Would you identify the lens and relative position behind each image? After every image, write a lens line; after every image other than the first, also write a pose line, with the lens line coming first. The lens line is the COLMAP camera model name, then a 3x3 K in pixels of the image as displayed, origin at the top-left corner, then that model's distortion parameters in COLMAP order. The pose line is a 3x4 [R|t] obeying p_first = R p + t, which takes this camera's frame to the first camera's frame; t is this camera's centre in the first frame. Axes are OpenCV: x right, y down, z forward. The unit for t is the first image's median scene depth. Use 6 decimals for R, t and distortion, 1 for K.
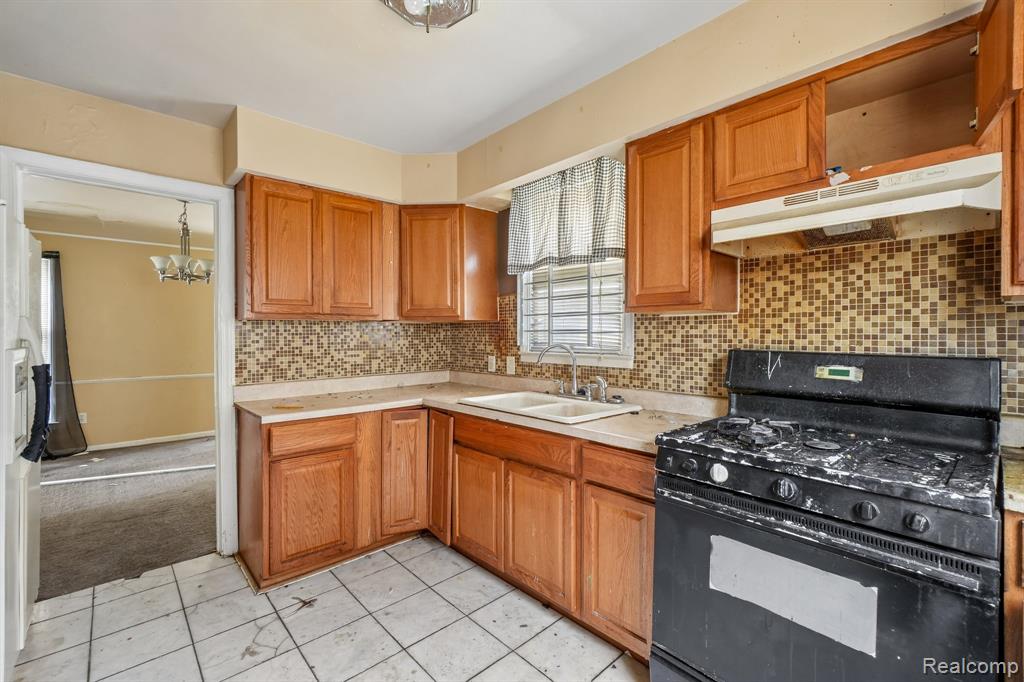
lens RADIAL K [[445.0, 0, 518.4], [0, 445.0, 336.4], [0, 0, 1]] dist [-0.007360, -0.000042]
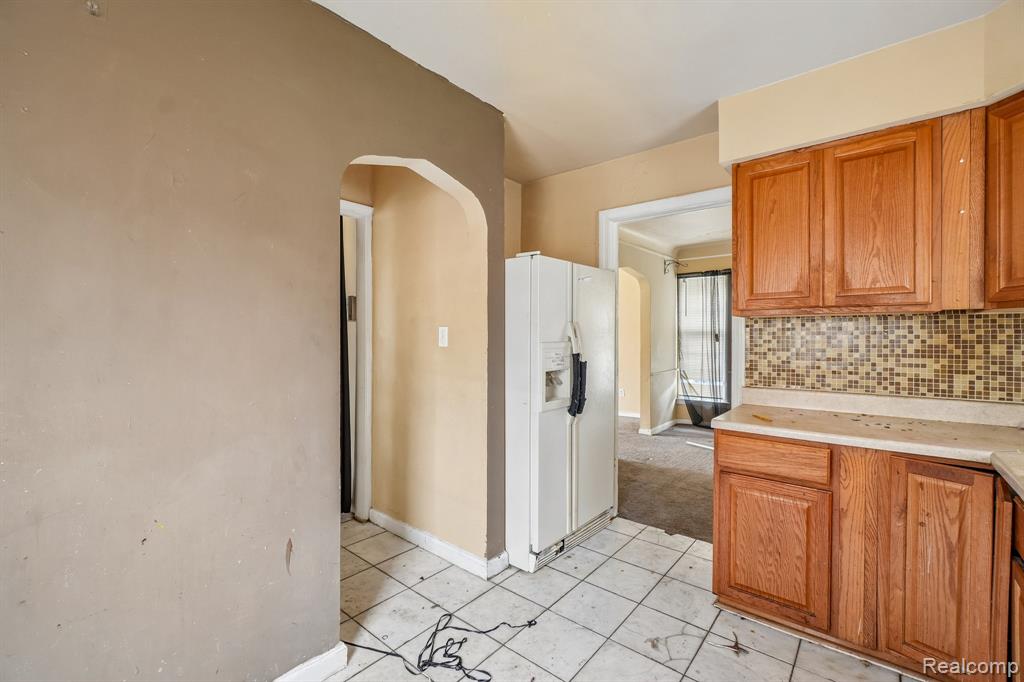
lens RADIAL K [[445.0, 0, 515.5], [0, 445.0, 338.9], [0, 0, 1]] dist [-0.007360, -0.000042]
pose [[0.124030, 0.011258, -0.992215, 0.223869], [-0.006122, 0.999925, 0.010580, 0.000021], [0.992260, 0.004762, 0.124090, 0.336867]]
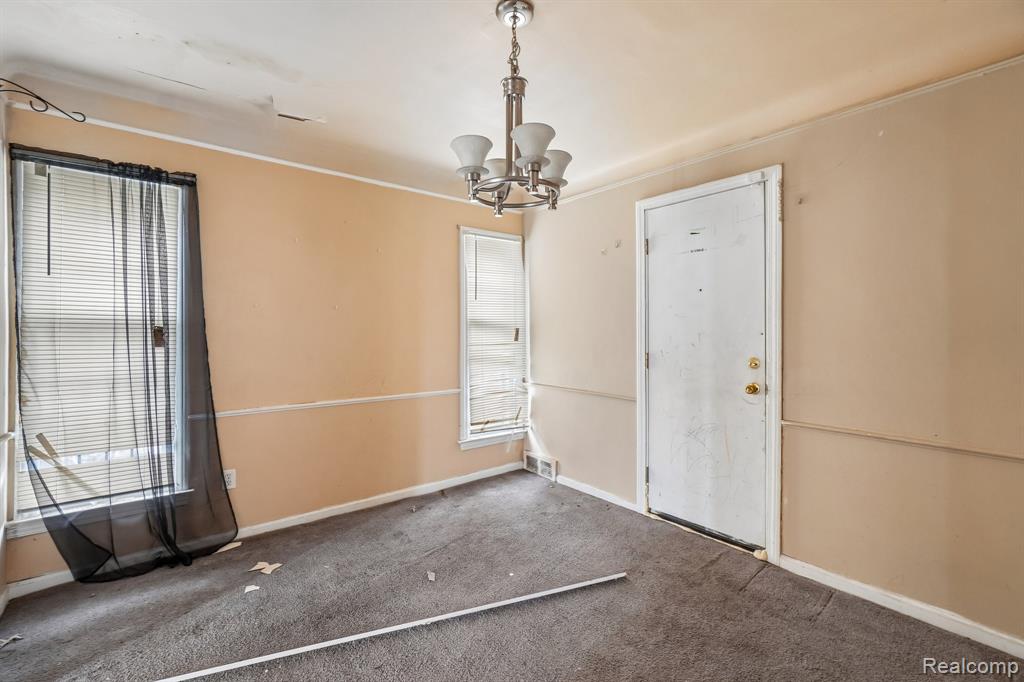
lens RADIAL K [[445.0, 0, 541.6], [0, 445.0, 329.0], [0, 0, 1]] dist [-0.007360, -0.000042]
pose [[0.998898, 0.000798, -0.046927, -0.863746], [-0.001258, 0.999951, -0.009779, 0.004025], [0.046916, 0.009827, 0.998850, 0.698555]]
